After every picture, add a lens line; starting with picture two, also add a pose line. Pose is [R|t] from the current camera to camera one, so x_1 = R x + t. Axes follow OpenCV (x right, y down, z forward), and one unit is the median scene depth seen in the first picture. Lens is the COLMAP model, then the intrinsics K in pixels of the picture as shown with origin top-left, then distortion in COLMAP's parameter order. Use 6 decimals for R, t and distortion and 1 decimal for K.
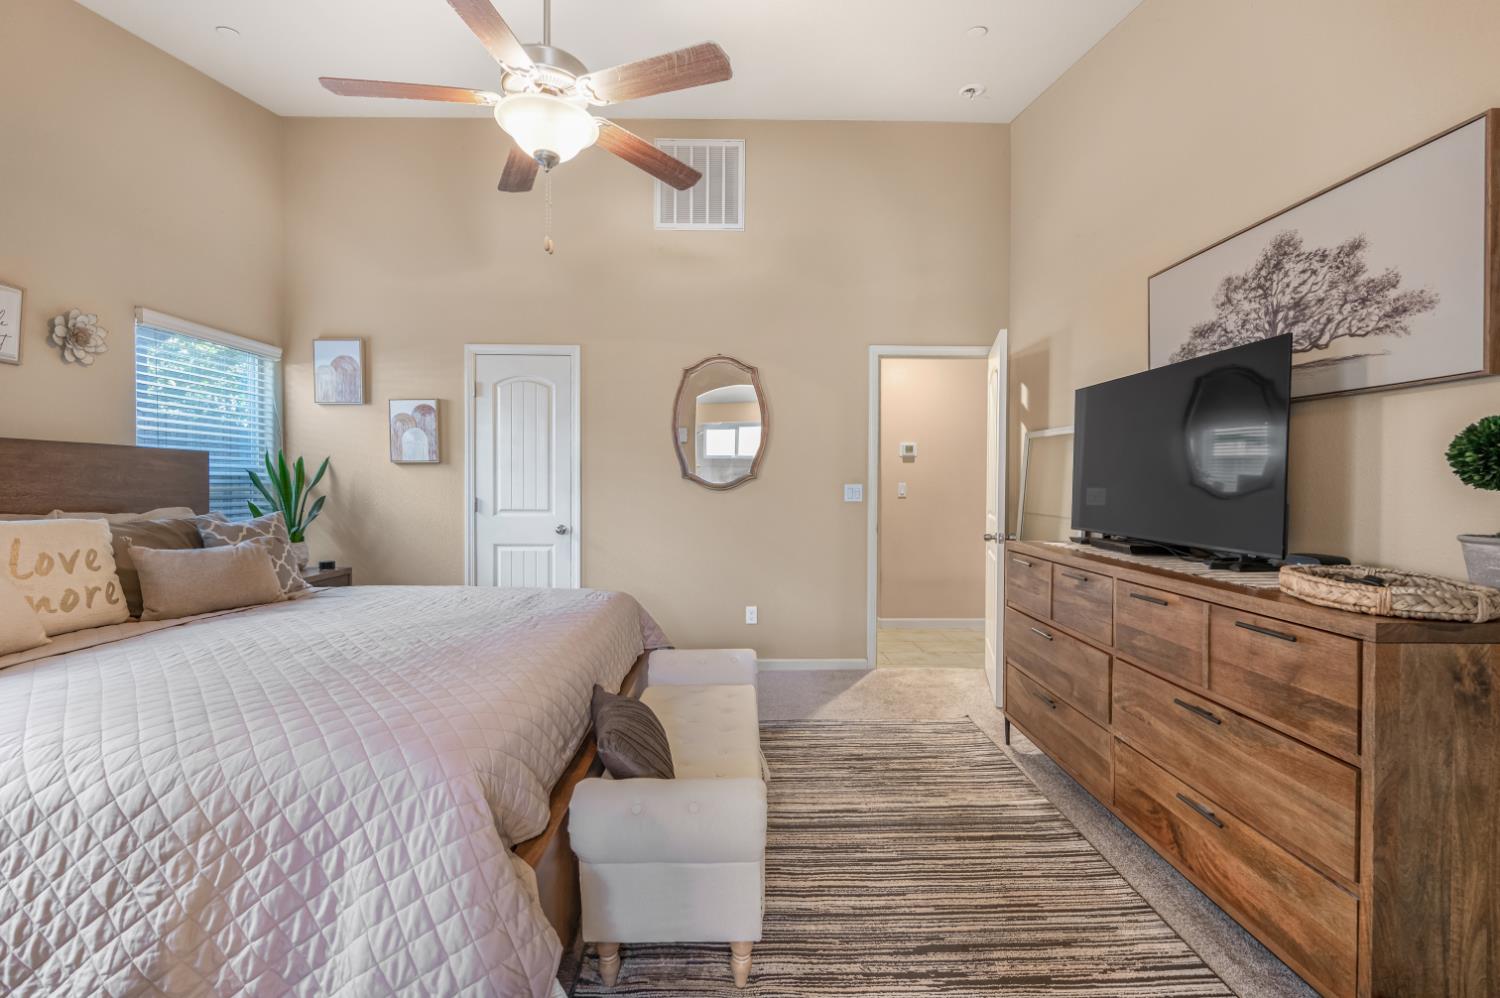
lens RADIAL K [[606.0, 0, 748.5], [0, 606.0, 489.1], [0, 0, 1]] dist [0.000113, -0.000220]
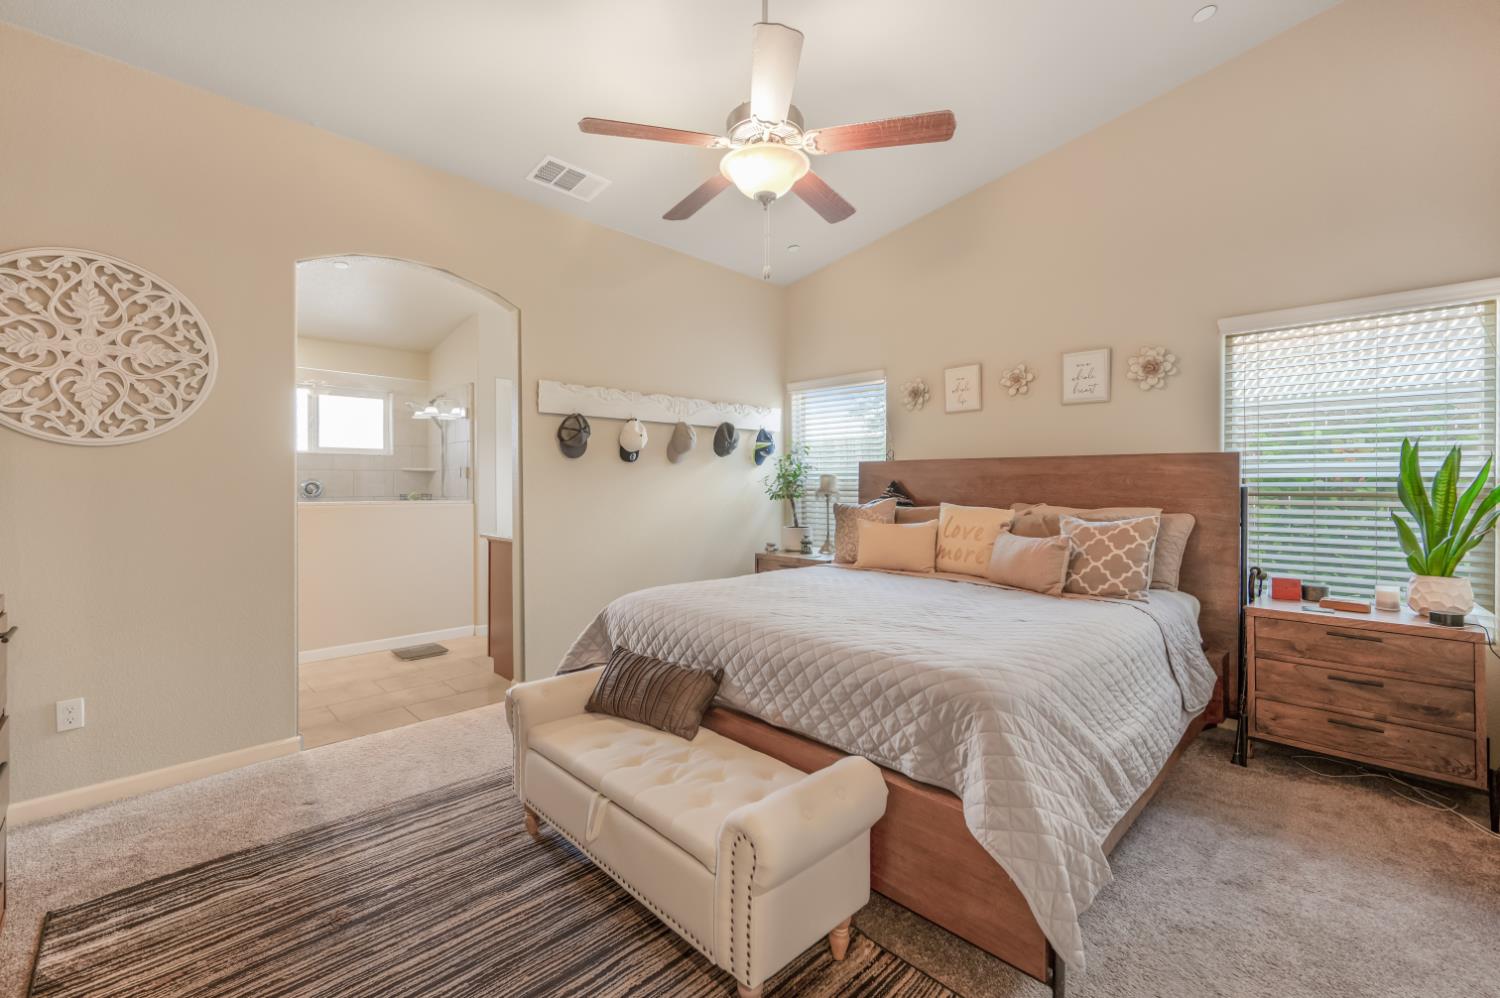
lens RADIAL K [[606.0, 0, 748.5], [0, 606.0, 489.1], [0, 0, 1]] dist [0.000113, -0.000220]
pose [[-0.711693, 0.006627, -0.702459, 0.499424], [-0.008556, 0.999800, 0.018101, -0.026625], [0.702438, 0.018893, -0.711494, 1.881471]]
